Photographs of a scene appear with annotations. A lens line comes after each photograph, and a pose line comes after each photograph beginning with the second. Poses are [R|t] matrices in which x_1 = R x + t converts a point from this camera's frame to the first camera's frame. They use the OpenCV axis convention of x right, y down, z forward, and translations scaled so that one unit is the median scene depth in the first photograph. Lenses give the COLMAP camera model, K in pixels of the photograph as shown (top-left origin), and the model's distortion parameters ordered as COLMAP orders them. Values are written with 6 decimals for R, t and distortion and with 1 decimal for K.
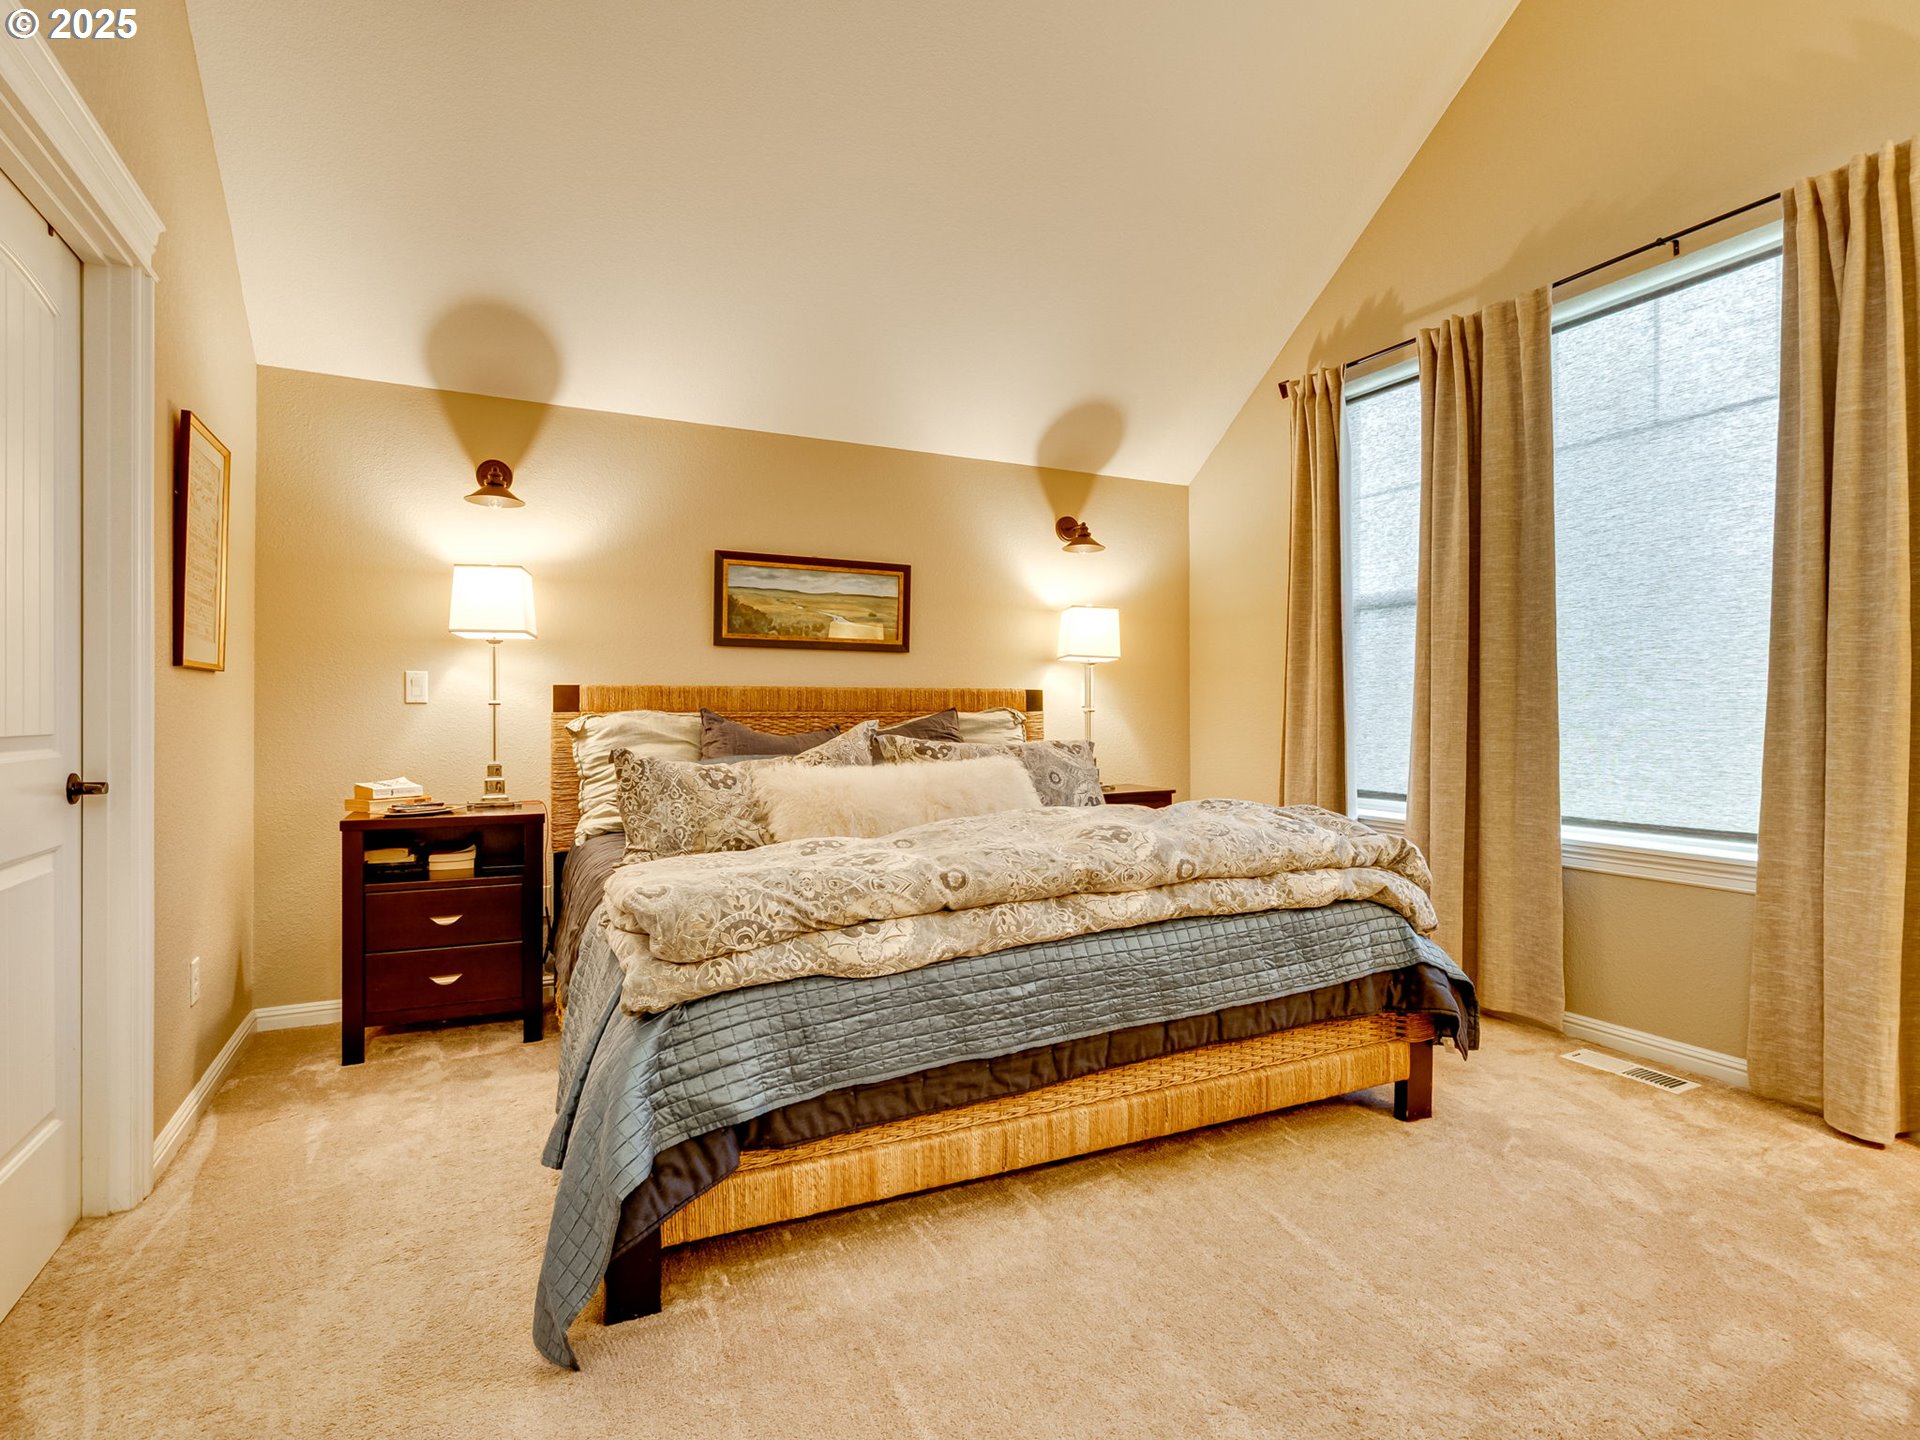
lens RADIAL K [[995.1, 0, 944.9], [0, 995.1, 715.4], [0, 0, 1]] dist [-0.000949, -0.000254]
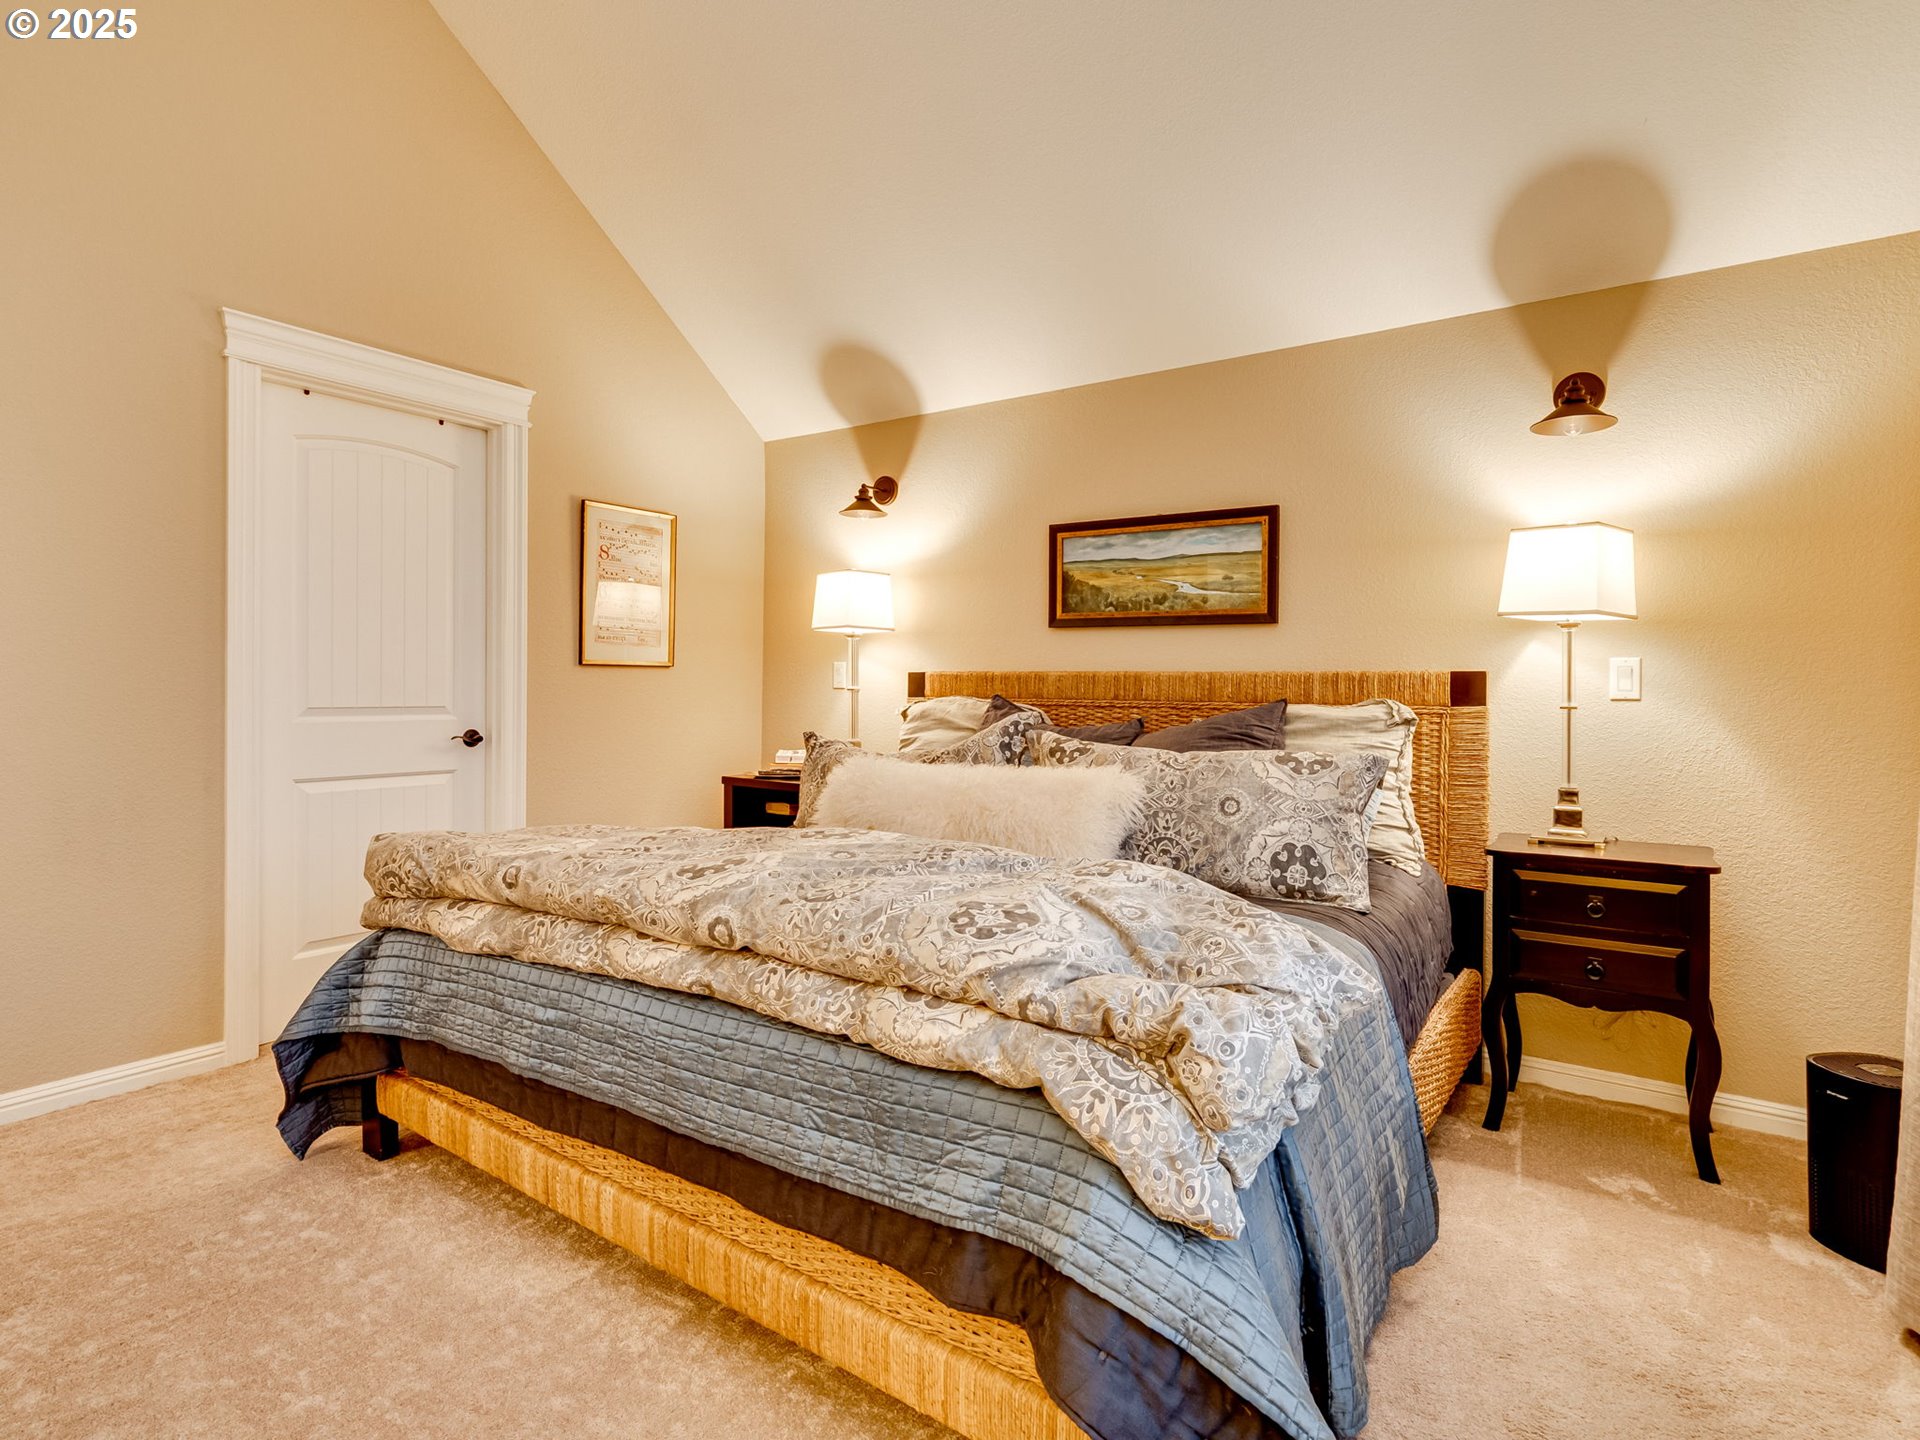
lens RADIAL K [[995.1, 0, 944.9], [0, 995.1, 715.4], [0, 0, 1]] dist [-0.000949, -0.000254]
pose [[0.480993, 0.029757, -0.876219, 0.544340], [-0.014274, 0.999557, 0.026110, -0.011361], [0.876608, -0.000052, 0.481205, 0.468450]]
